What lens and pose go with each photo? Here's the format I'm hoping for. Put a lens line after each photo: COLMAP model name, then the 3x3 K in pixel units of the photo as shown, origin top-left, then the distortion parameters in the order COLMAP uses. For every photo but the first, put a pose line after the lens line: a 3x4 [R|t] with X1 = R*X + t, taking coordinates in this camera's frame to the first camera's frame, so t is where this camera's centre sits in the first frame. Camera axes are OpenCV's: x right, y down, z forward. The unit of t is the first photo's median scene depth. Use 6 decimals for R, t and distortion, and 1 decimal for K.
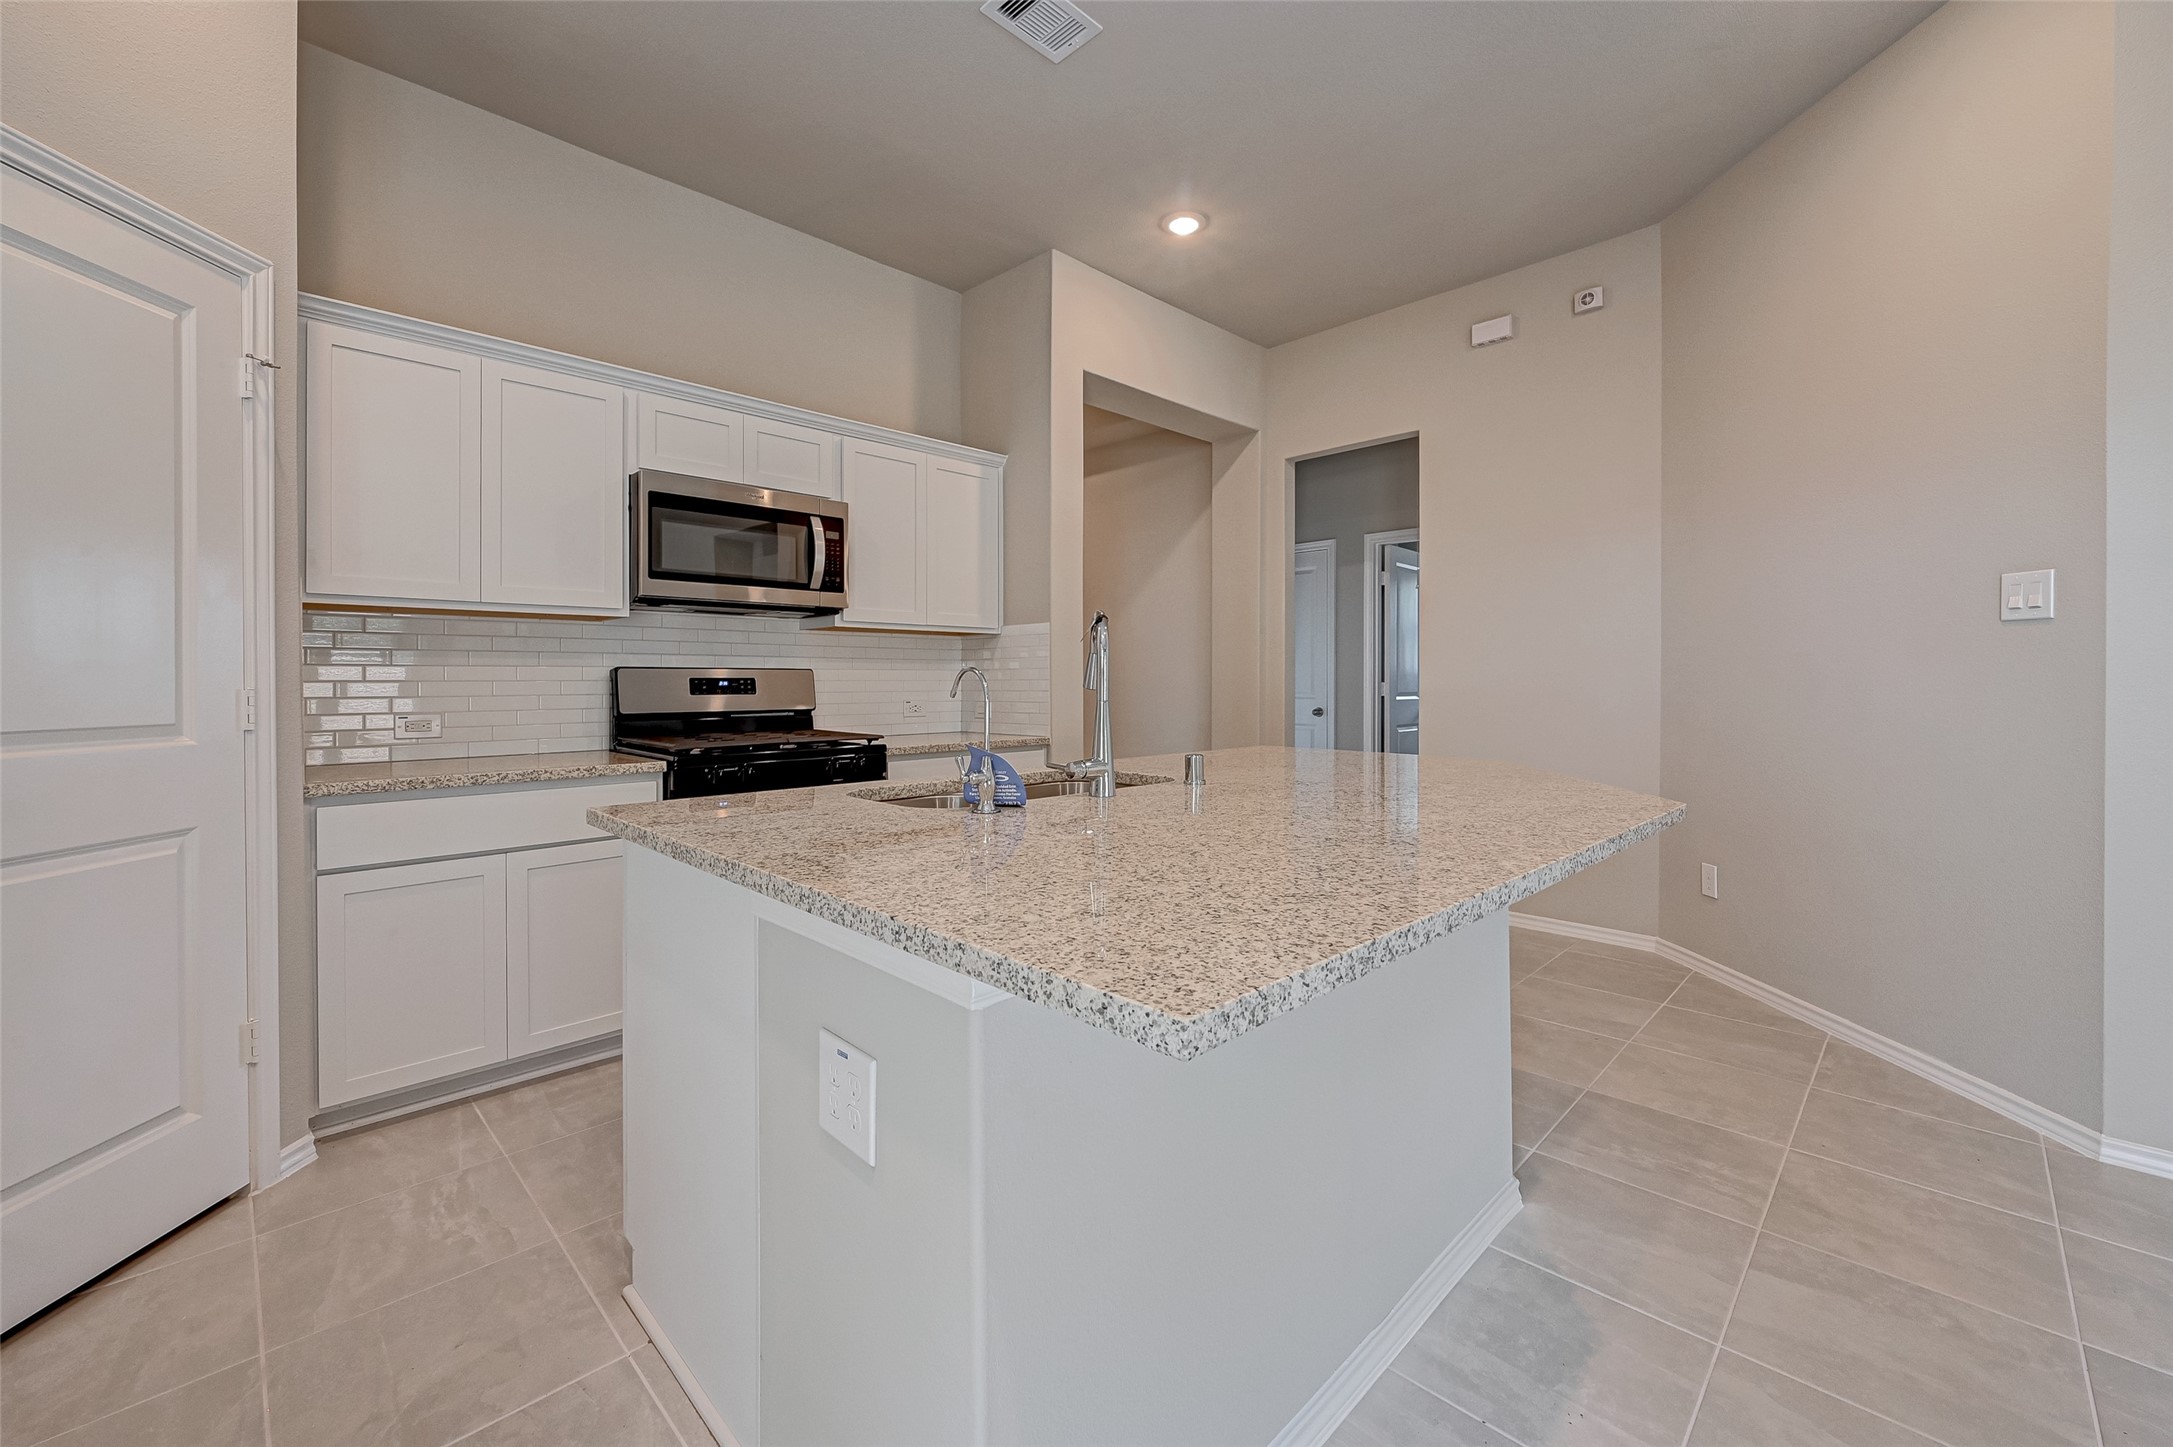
lens RADIAL K [[870.3, 0, 1079.7], [0, 870.3, 685.7], [0, 0, 1]] dist [0.002172, -0.000046]
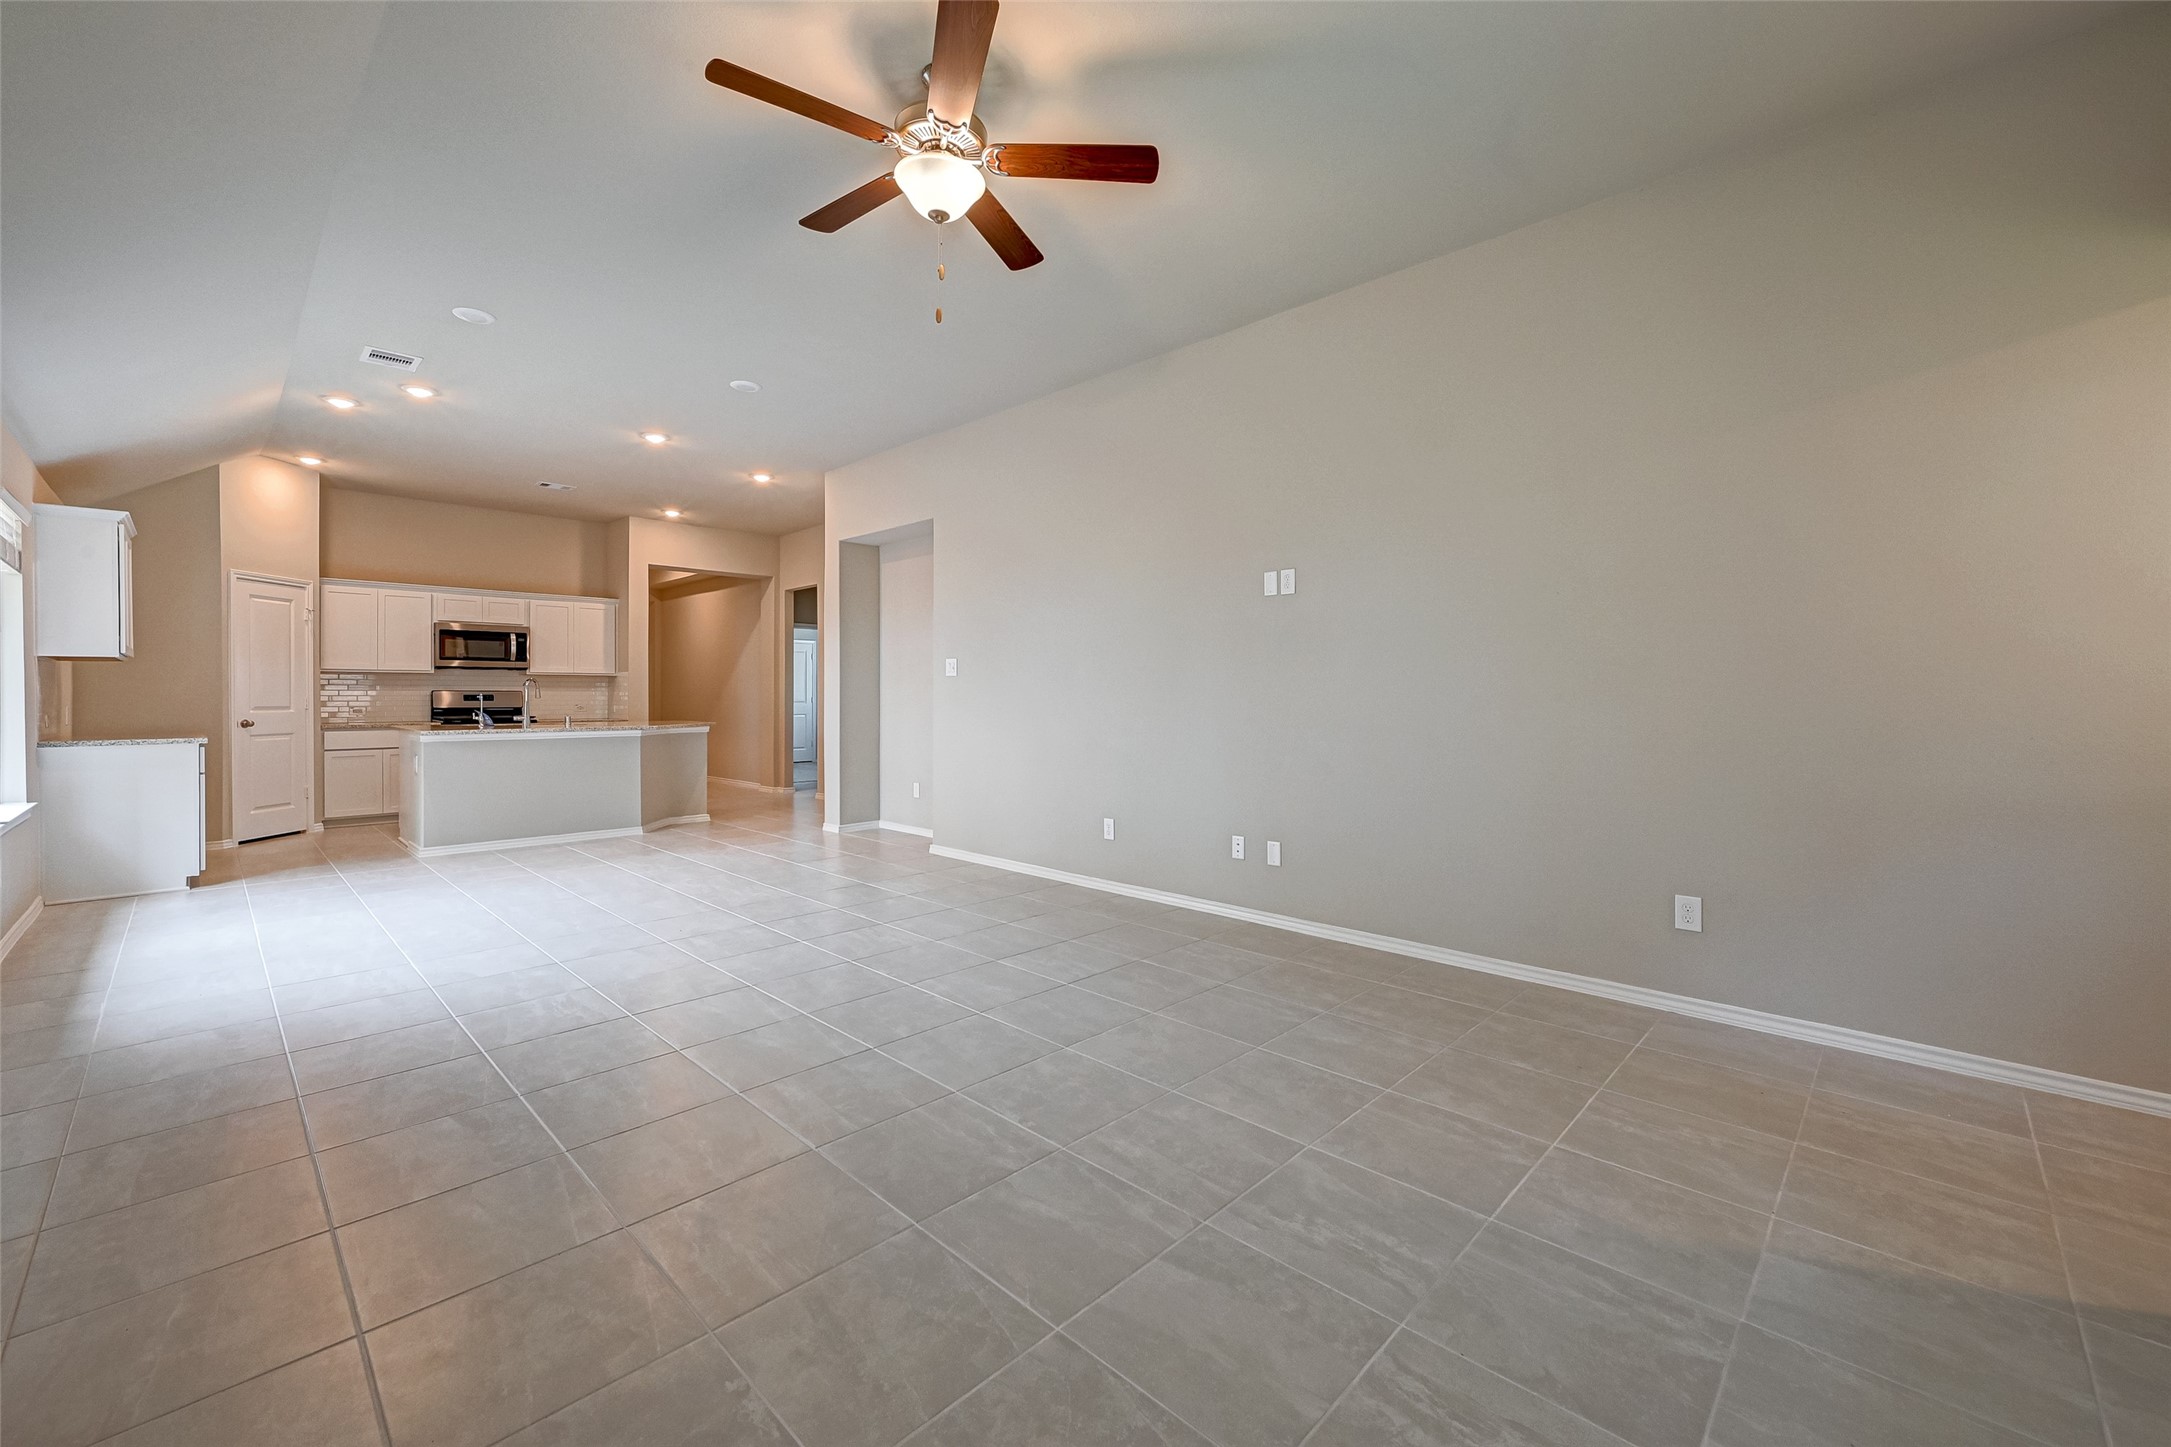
lens RADIAL K [[869.5, 0, 1072.3], [0, 869.5, 705.2], [0, 0, 1]] dist [0.002172, -0.000046]
pose [[0.999980, 0.003069, 0.005597, 1.542895], [-0.003072, 0.999995, 0.000536, 0.018377], [-0.005596, -0.000553, 0.999984, -1.839261]]
